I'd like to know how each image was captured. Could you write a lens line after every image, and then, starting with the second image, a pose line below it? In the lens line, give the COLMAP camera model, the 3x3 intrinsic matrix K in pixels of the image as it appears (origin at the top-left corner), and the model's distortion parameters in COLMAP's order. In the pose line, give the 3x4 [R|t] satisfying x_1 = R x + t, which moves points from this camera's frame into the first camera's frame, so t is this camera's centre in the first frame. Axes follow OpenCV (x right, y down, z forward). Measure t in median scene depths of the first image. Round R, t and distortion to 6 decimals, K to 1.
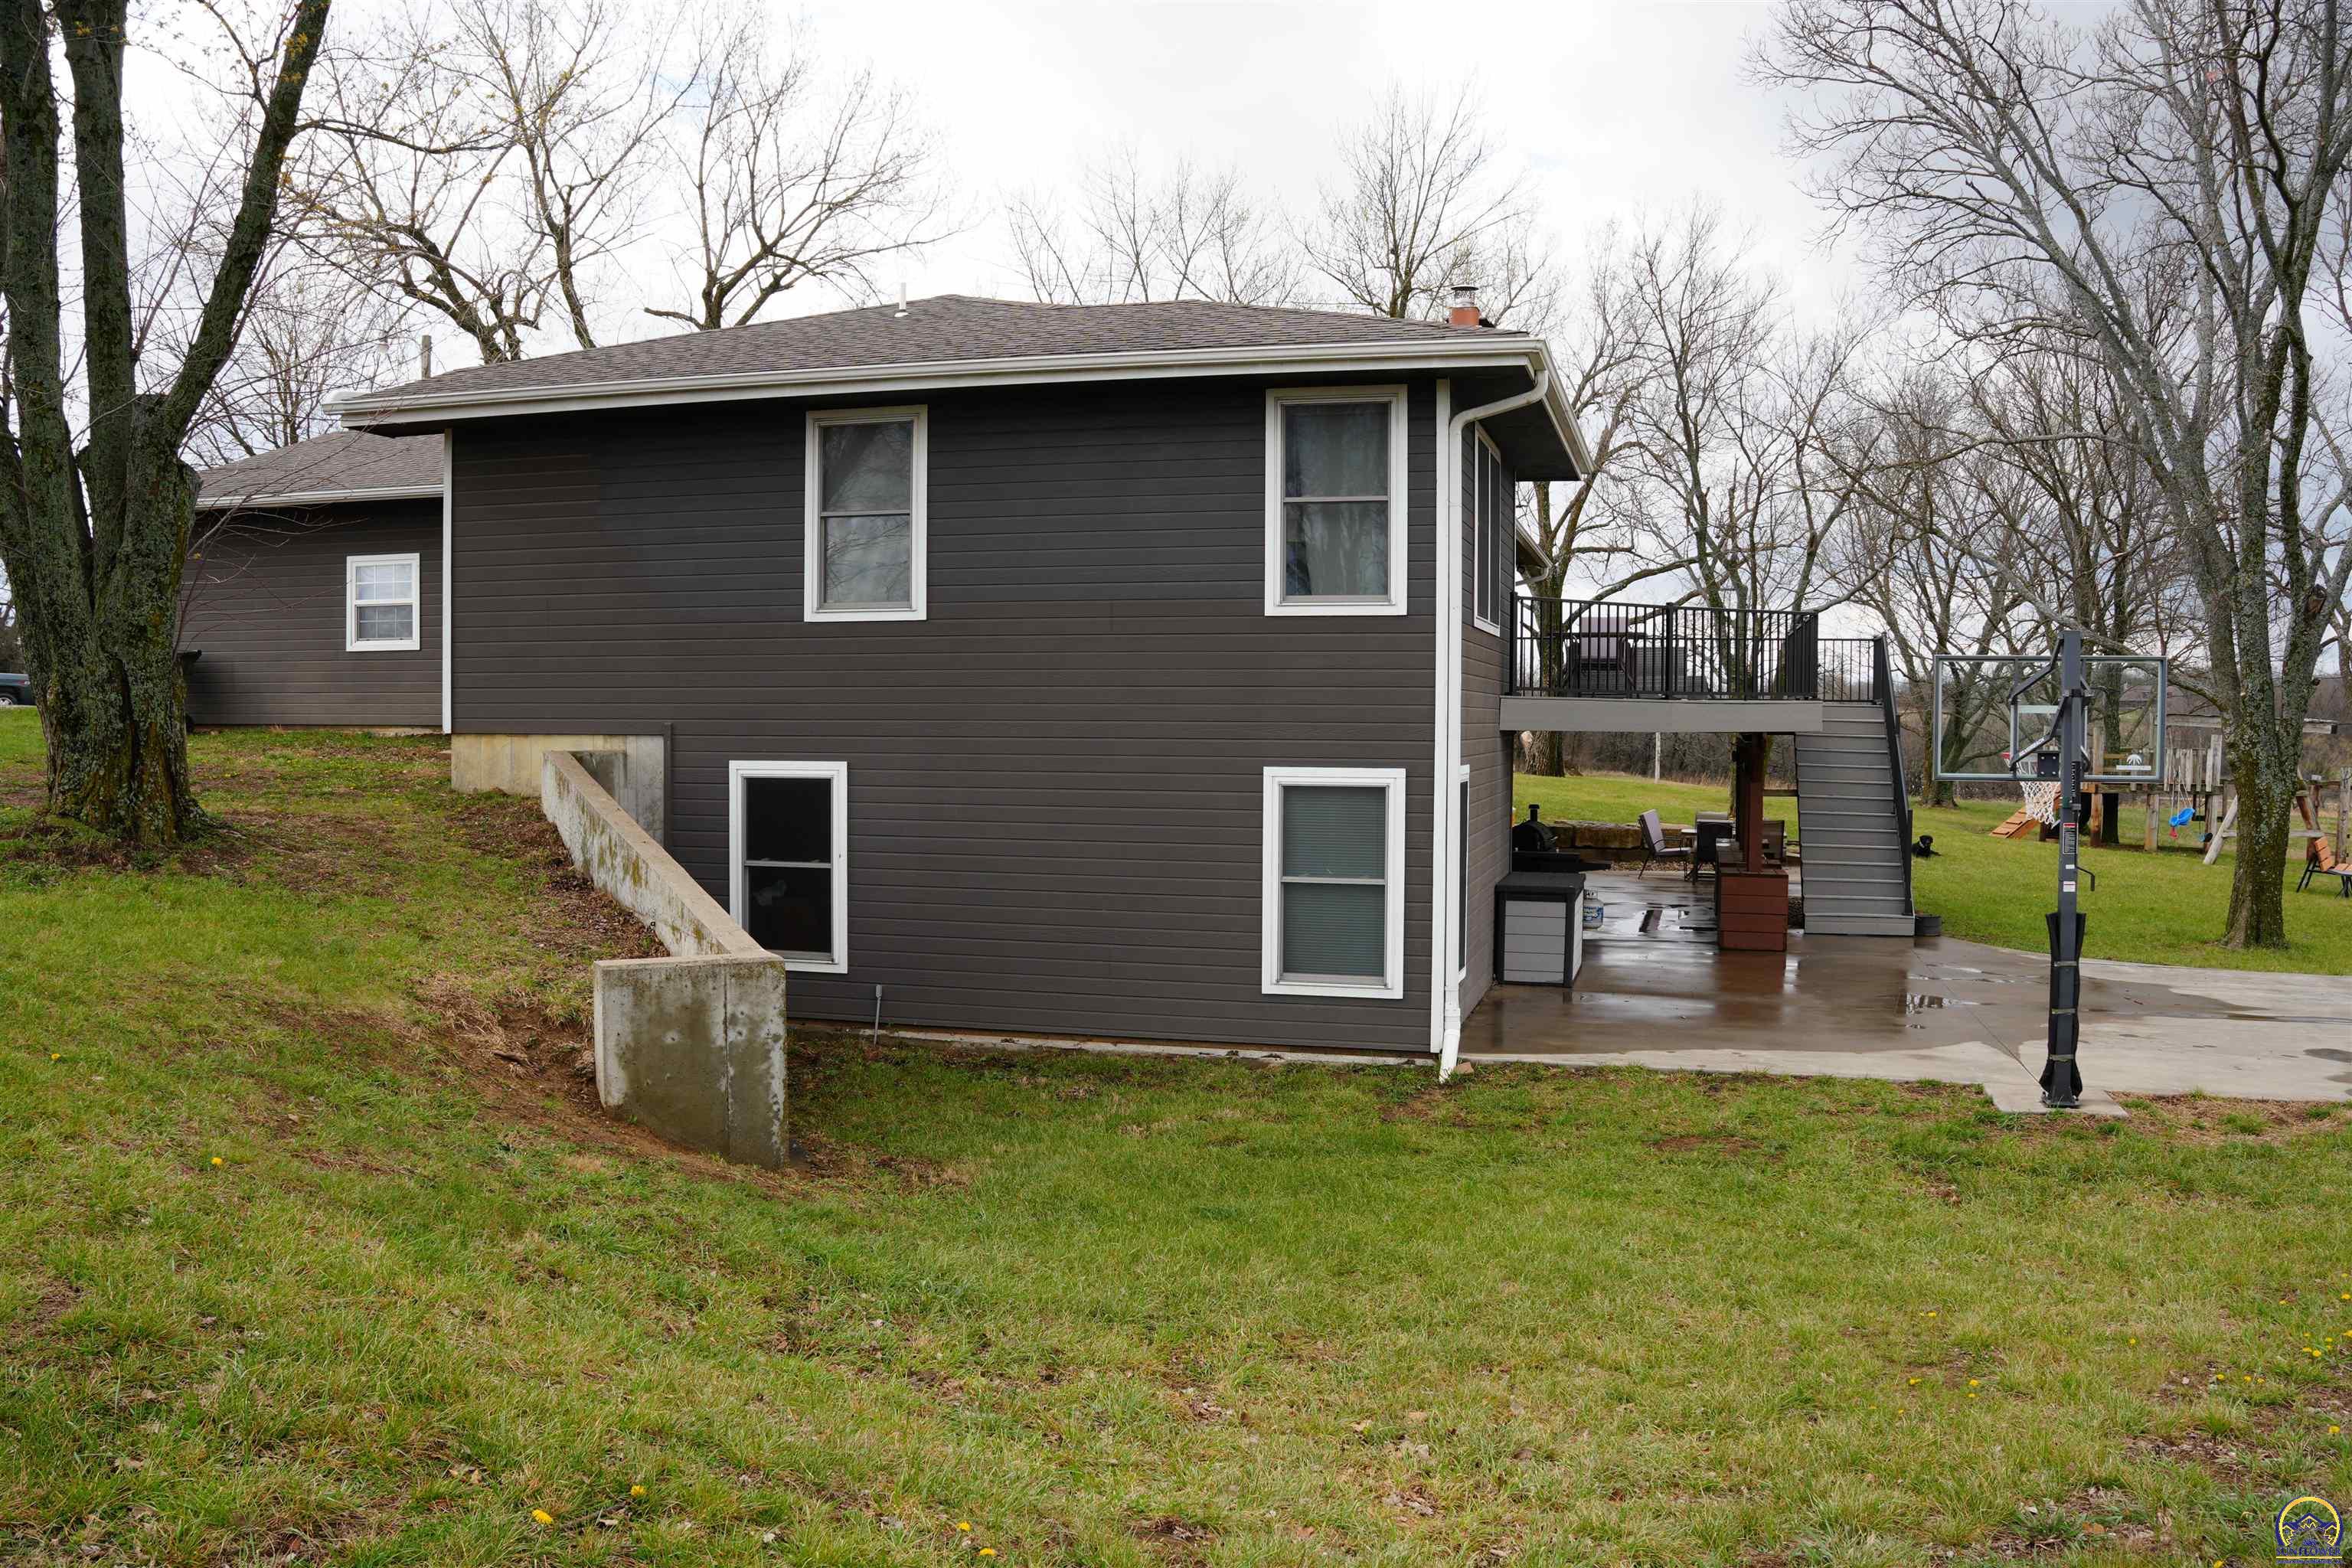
lens RADIAL K [[1853.8, 0, 1181.6], [0, 1853.8, 788.2], [0, 0, 1]] dist [-0.133148, 0.006050]
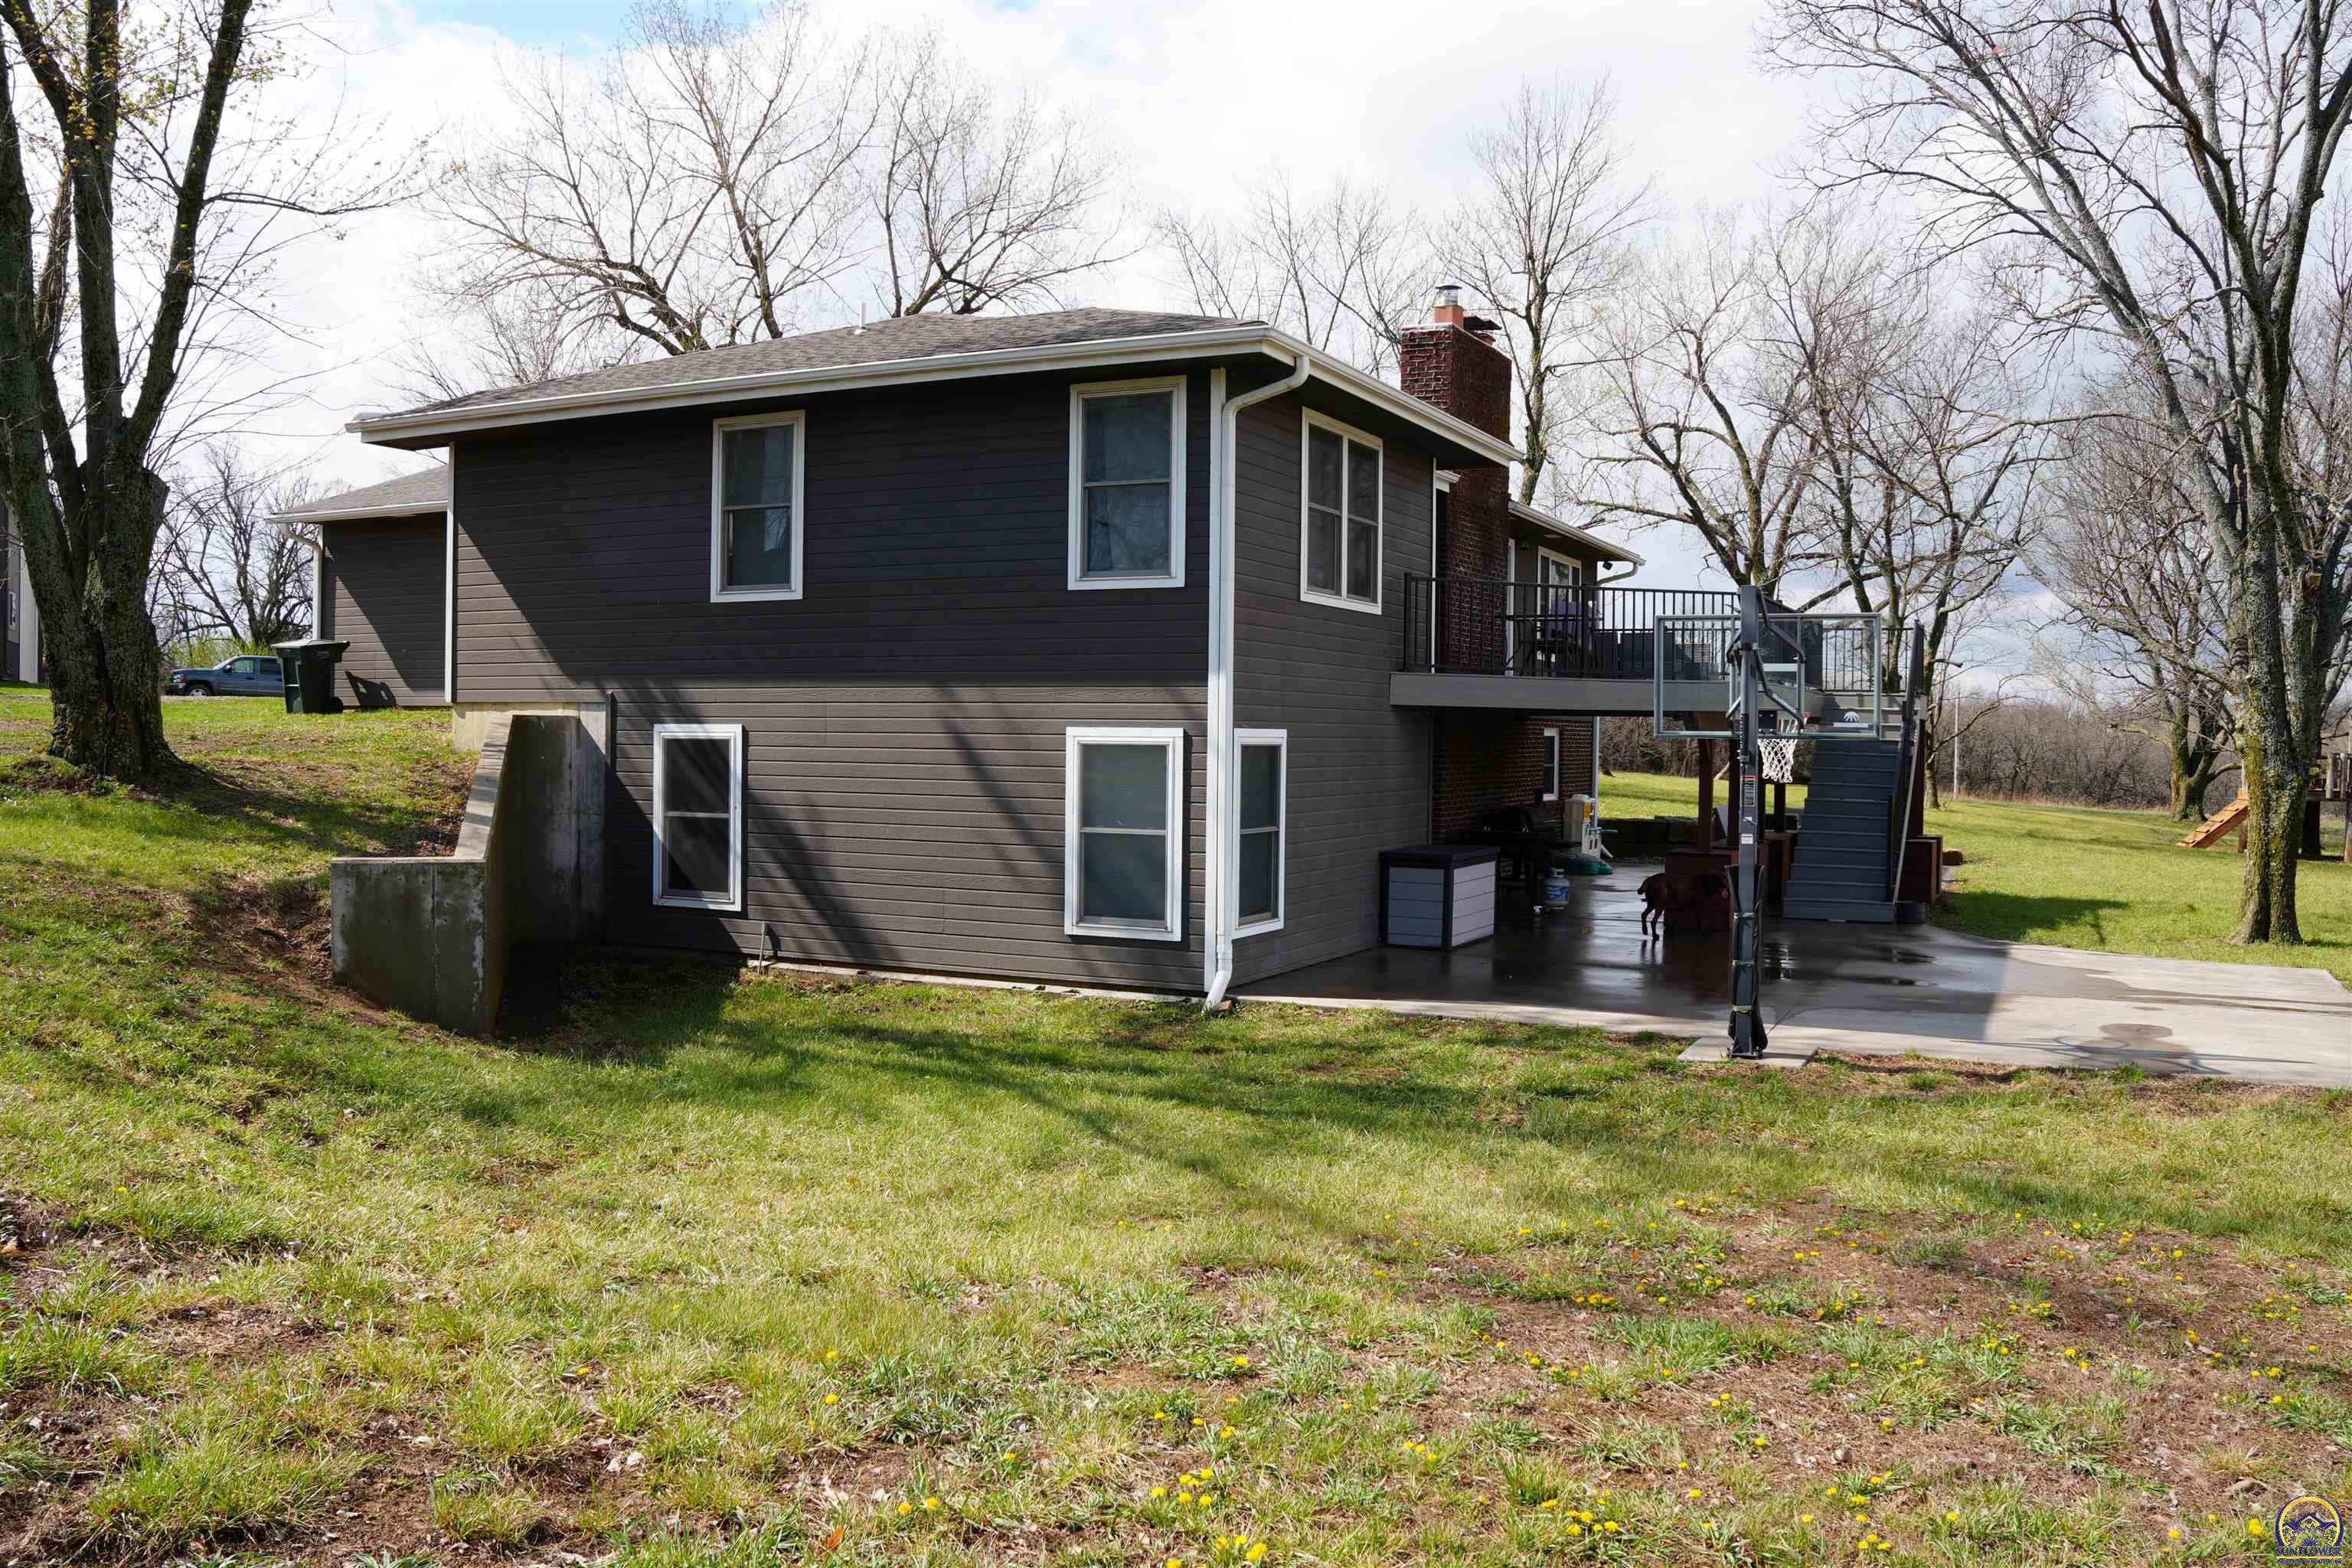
lens RADIAL K [[1853.8, 0, 1168.8], [0, 1853.8, 776.0], [0, 0, 1]] dist [-0.133148, 0.006050]
pose [[0.982812, 0.009406, -0.184371, 0.305210], [-0.012318, 0.999817, -0.014653, 0.032440], [0.184199, 0.016672, 0.982748, -0.070610]]
